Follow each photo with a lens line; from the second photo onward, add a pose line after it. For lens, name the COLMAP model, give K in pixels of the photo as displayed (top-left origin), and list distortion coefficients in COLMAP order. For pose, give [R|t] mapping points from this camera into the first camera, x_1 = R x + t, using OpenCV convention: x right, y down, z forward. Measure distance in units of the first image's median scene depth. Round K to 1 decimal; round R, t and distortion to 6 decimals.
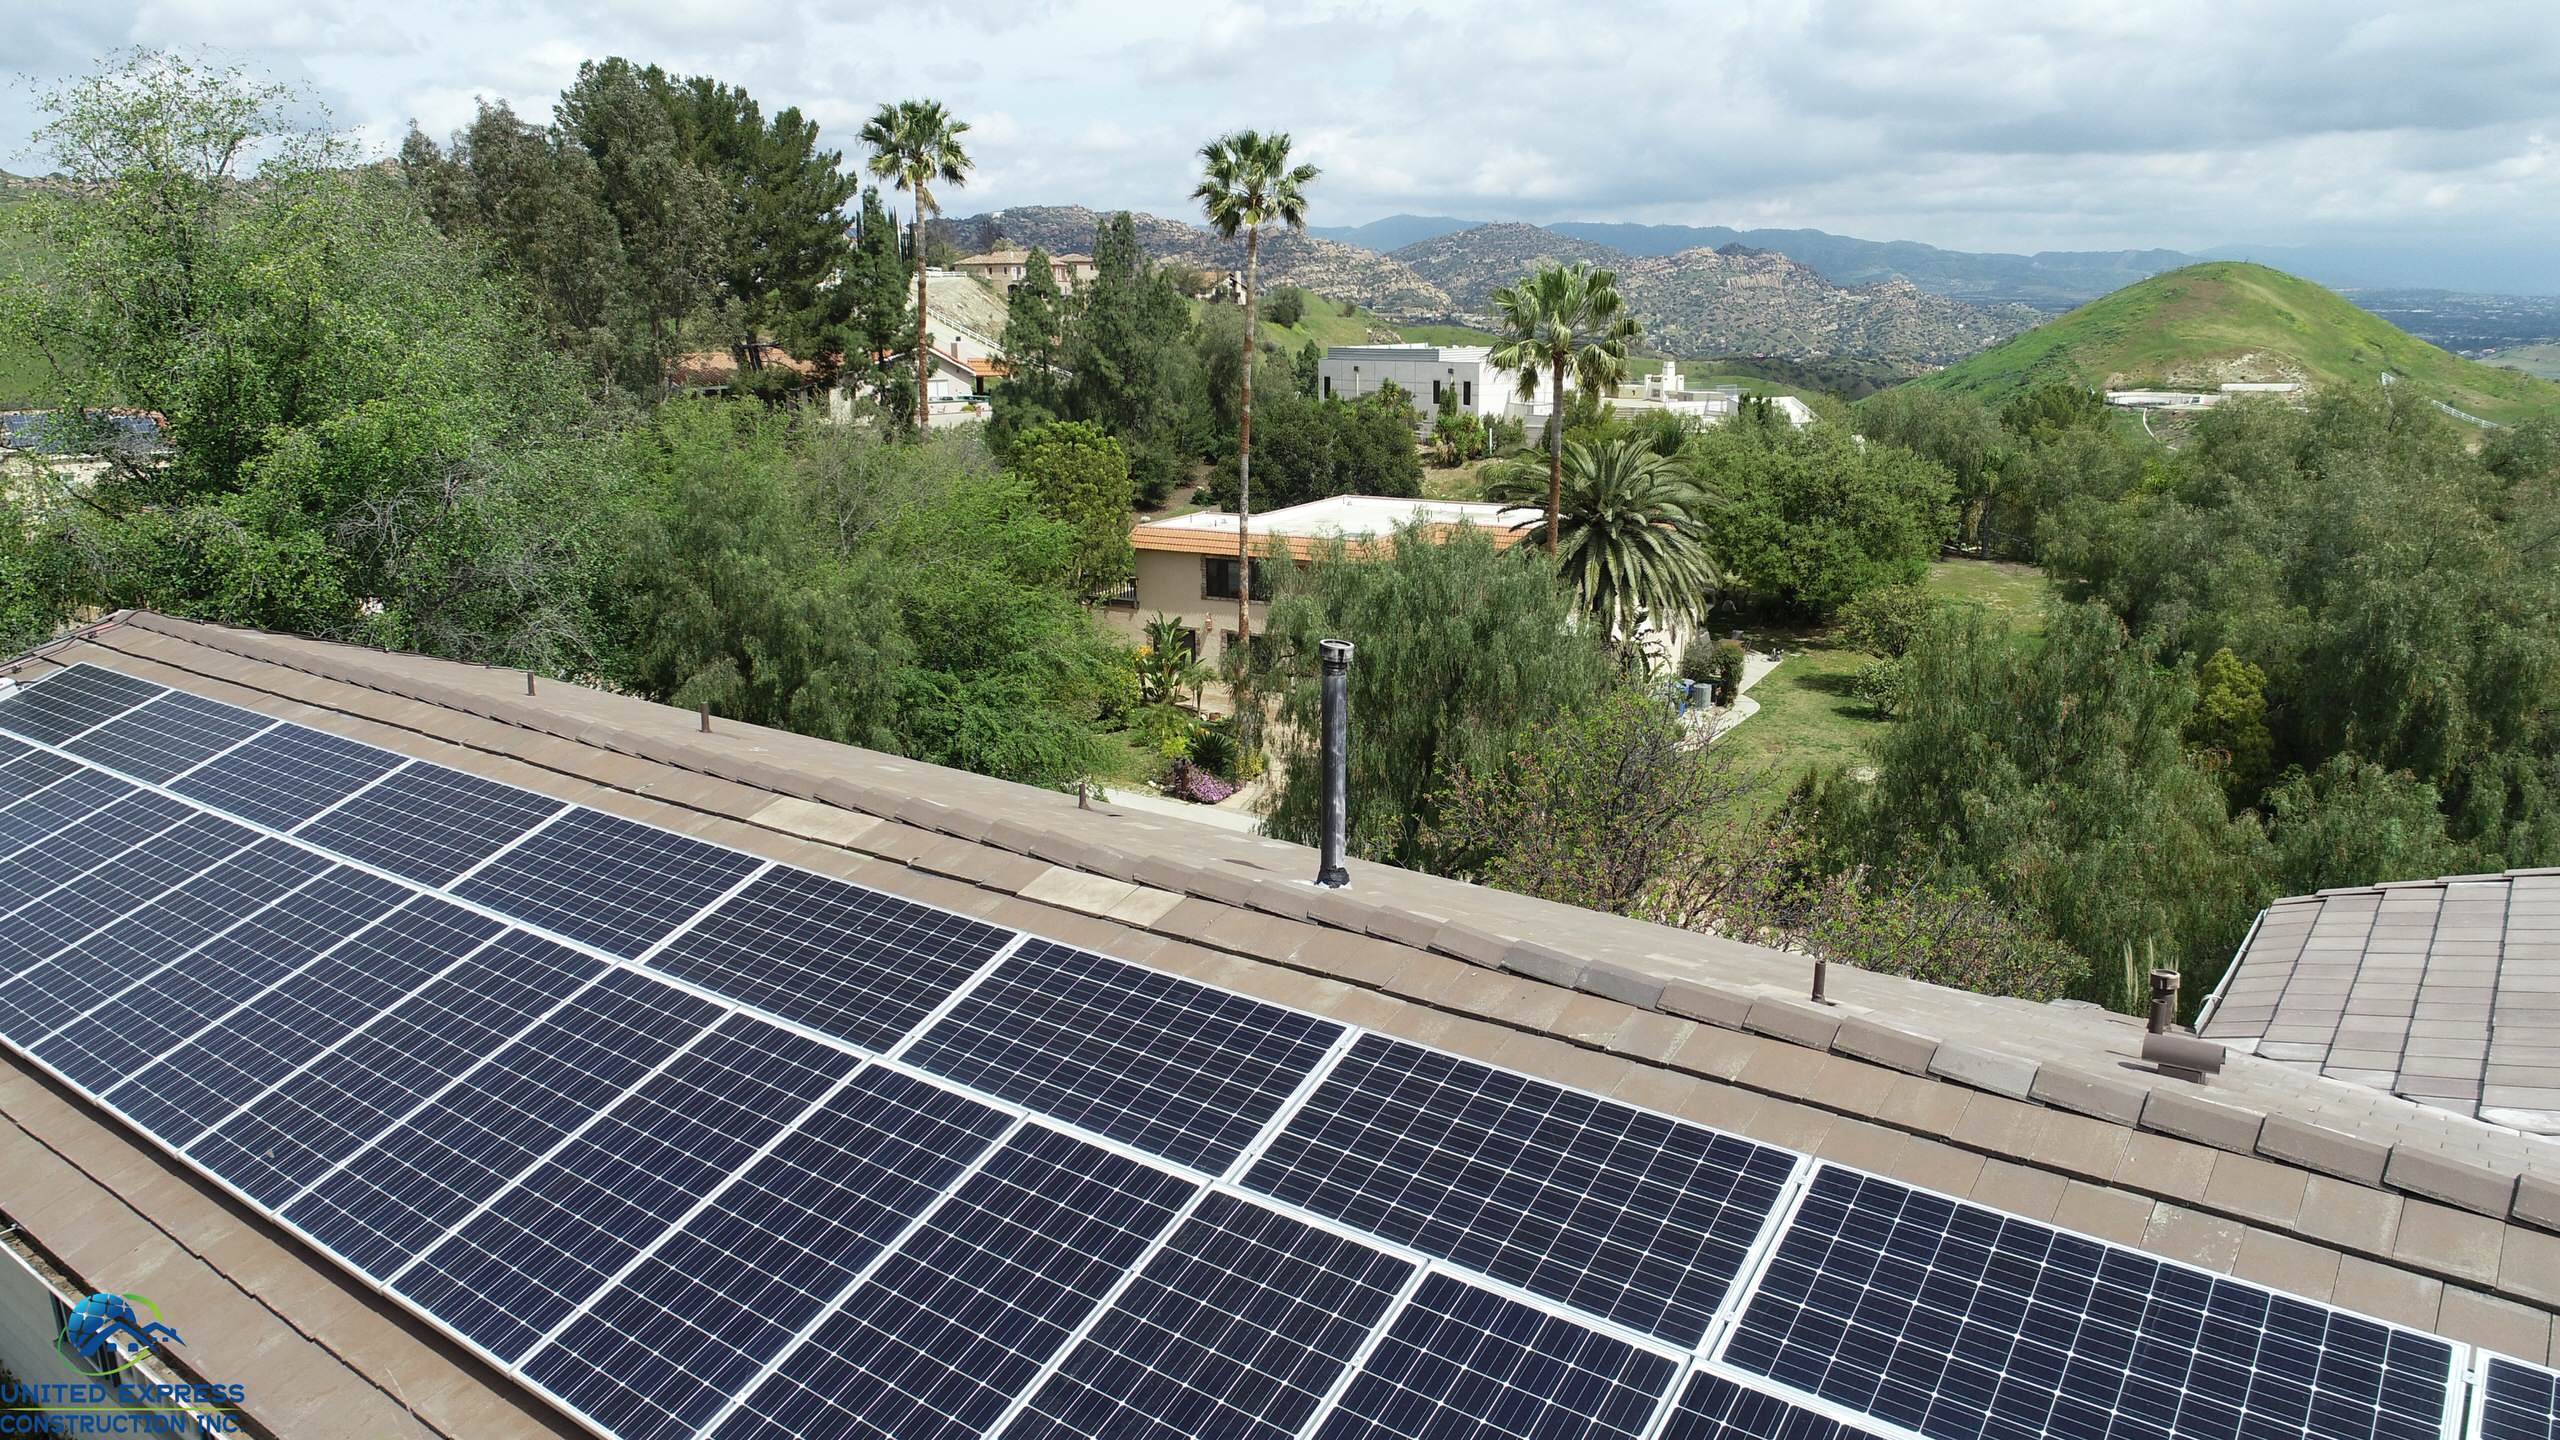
lens RADIAL K [[1701.4, 0, 1281.7], [0, 1701.4, 722.4], [0, 0, 1]] dist [-0.005566, 0.000487]
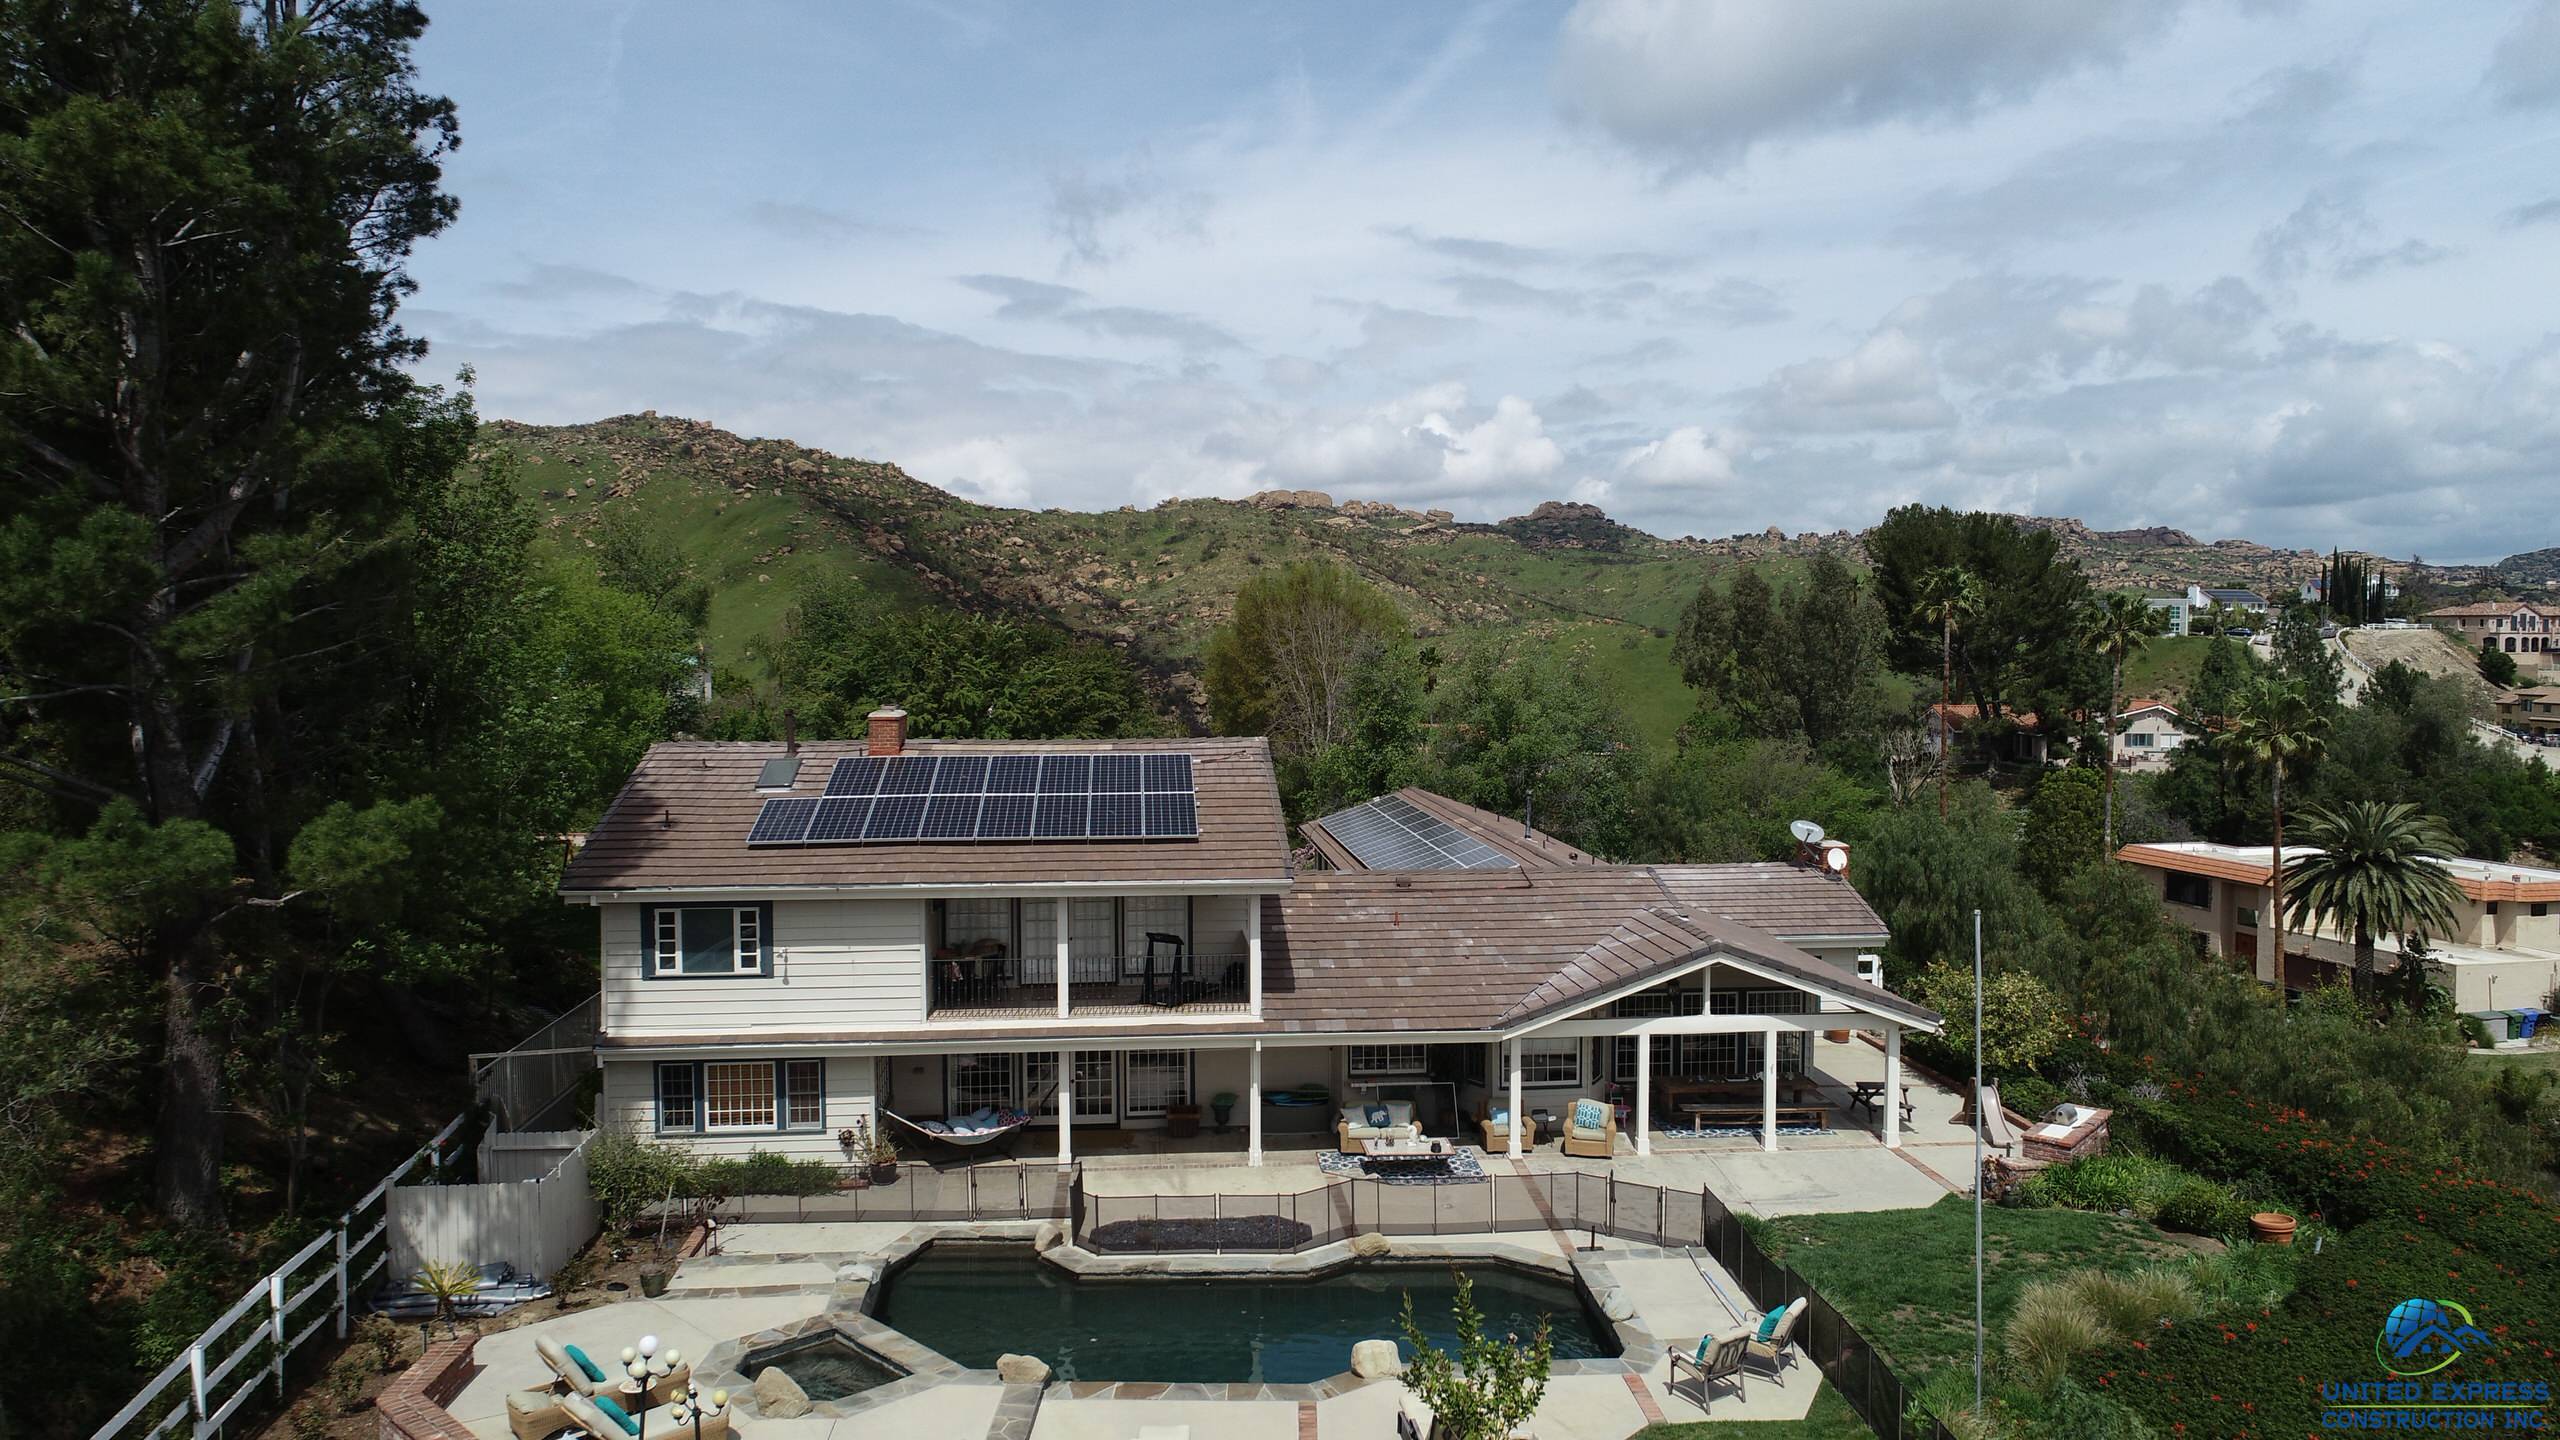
lens RADIAL K [[1699.9, 0, 1282.1], [0, 1699.9, 723.8], [0, 0, 1]] dist [-0.003329, -0.003467]
pose [[0.666123, 0.044506, -0.744513, 0.660467], [-0.185365, 0.976777, -0.107457, 0.088163], [0.722440, 0.209587, 0.658903, -0.589293]]
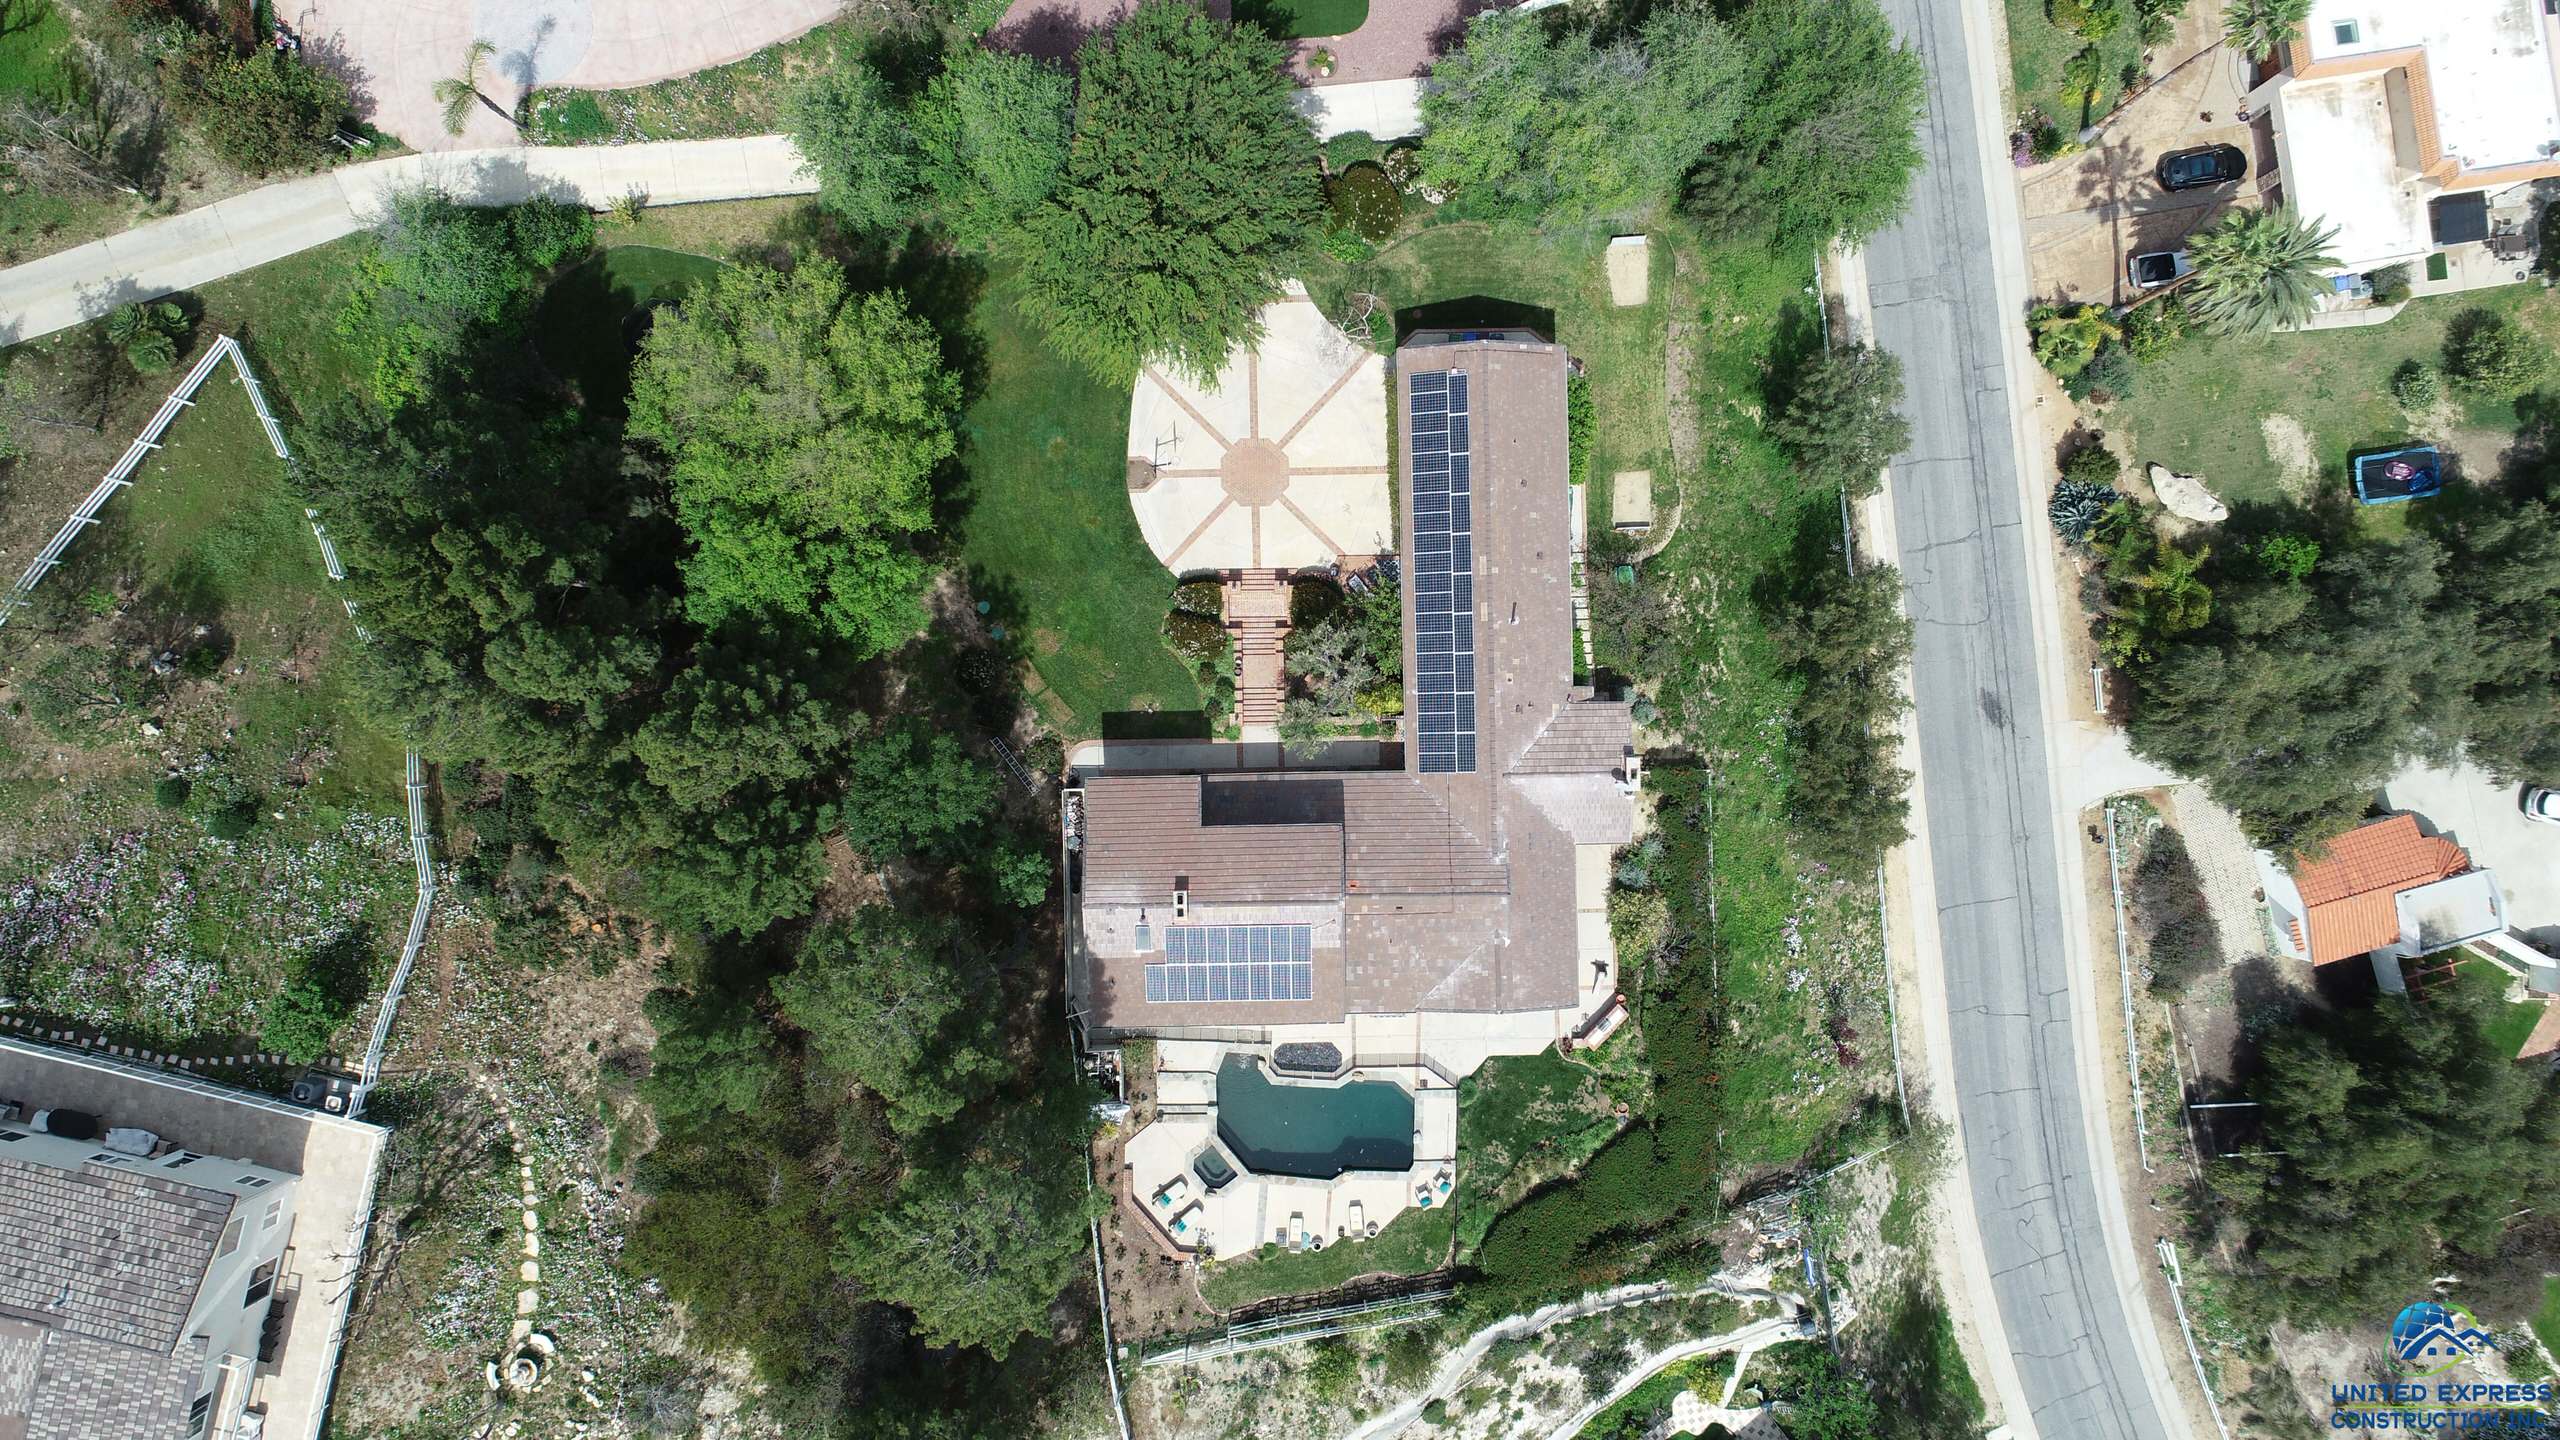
lens RADIAL K [[1742.2, 0, 1275.7], [0, 1742.2, 712.3], [0, 0, 1]] dist [-0.017856, 0.001866]
pose [[0.611229, 0.791448, 0.002953, -0.073018], [-0.202329, 0.152648, 0.967348, -1.624805], [0.765155, -0.591869, 0.253436, -0.485848]]
